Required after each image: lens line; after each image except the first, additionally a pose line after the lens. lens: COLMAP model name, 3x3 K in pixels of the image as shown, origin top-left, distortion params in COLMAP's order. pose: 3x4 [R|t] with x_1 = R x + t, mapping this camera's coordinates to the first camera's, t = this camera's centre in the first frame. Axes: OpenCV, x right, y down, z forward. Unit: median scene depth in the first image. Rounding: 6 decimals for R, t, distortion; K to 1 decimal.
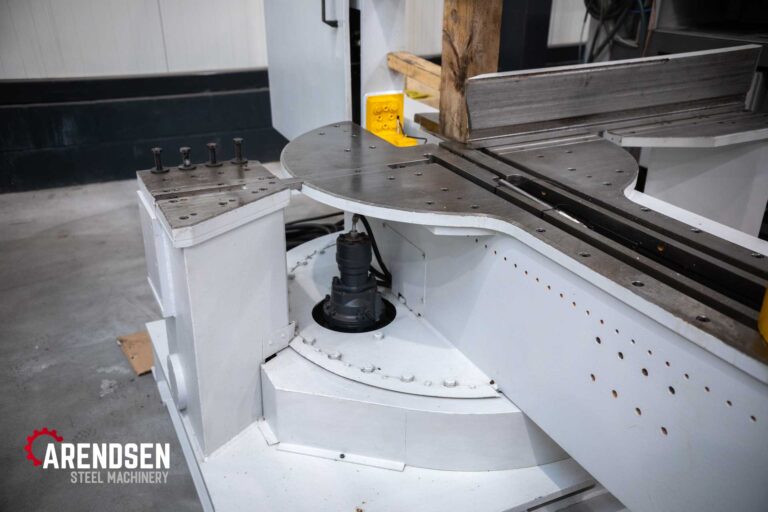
lens RADIAL K [[734.0, 0, 383.8], [0, 734.0, 259.6], [0, 0, 1]] dist [0.093124, 0.000000]
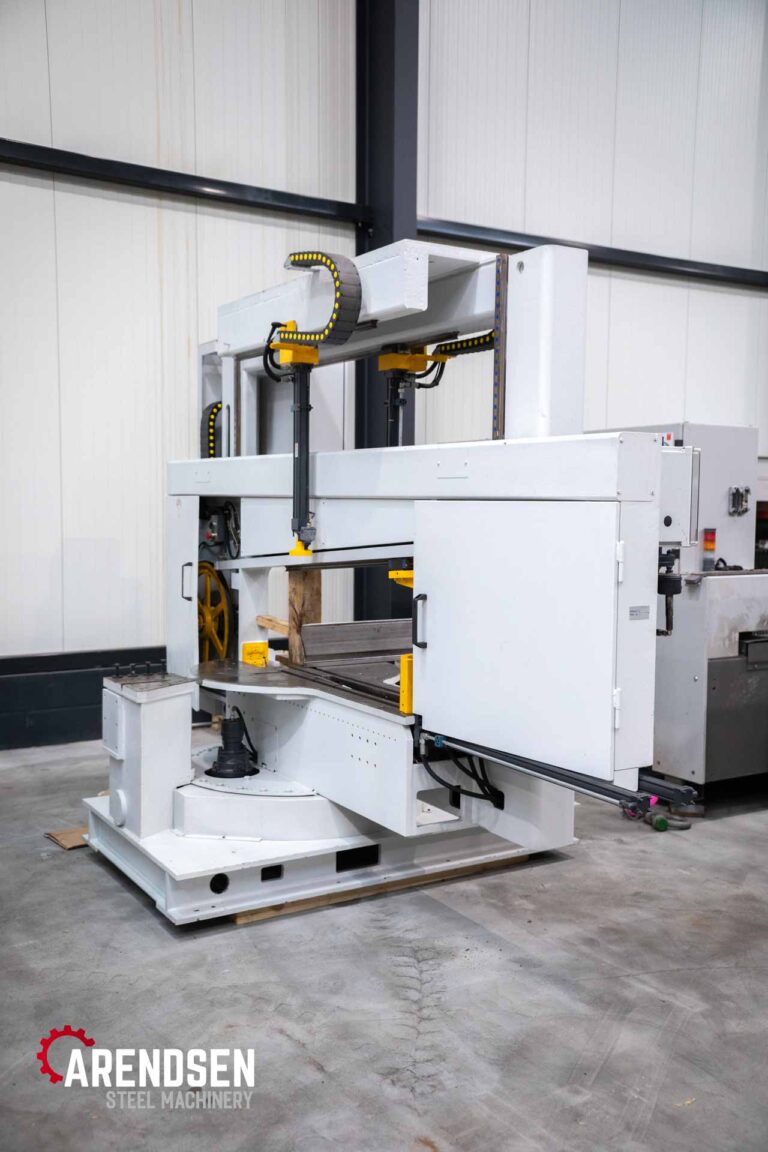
lens RADIAL K [[1101.0, 0, 387.2], [0, 1101.0, 576.0], [0, 0, 1]] dist [0.093124, 0.000000]
pose [[0.995197, -0.003326, 0.097836, 0.057730], [0.037317, 0.936845, -0.347748, 0.503901], [-0.090501, 0.349728, 0.932470, -1.330555]]
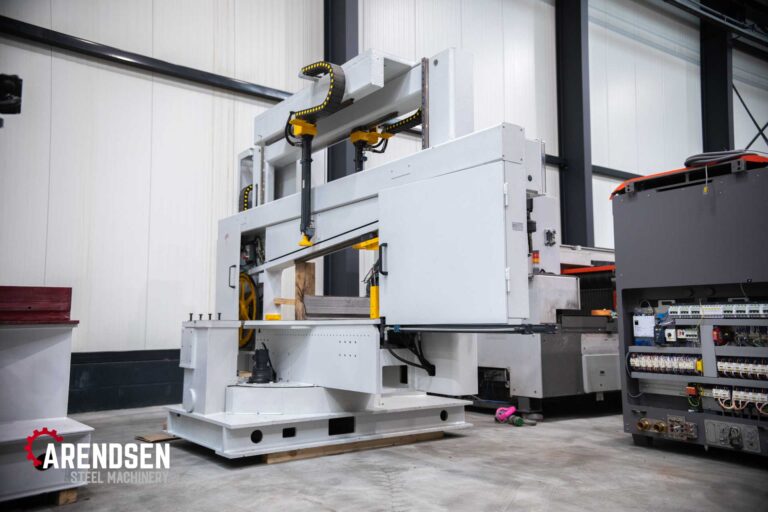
lens RADIAL K [[642.2, 0, 380.6], [0, 642.2, 257.0], [0, 0, 1]] dist [0.091040, 0.024394]
pose [[0.983418, 0.010126, 0.181073, -0.042614], [0.083720, 0.860340, -0.502798, 0.836866], [-0.160875, 0.509619, 0.845226, -1.126154]]
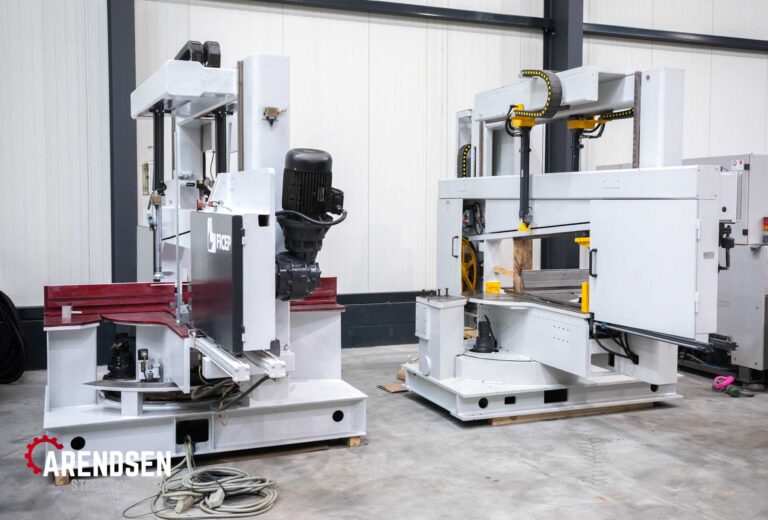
lens RADIAL K [[841.2, 0, 421.1], [0, 841.2, 240.9], [0, 0, 1]] dist [0.045144, 0.000000]
pose [[0.998788, 0.002815, -0.049138, -0.122322], [-0.020957, 0.927666, -0.372823, 0.879630], [0.044534, 0.373401, 0.926600, -2.123103]]
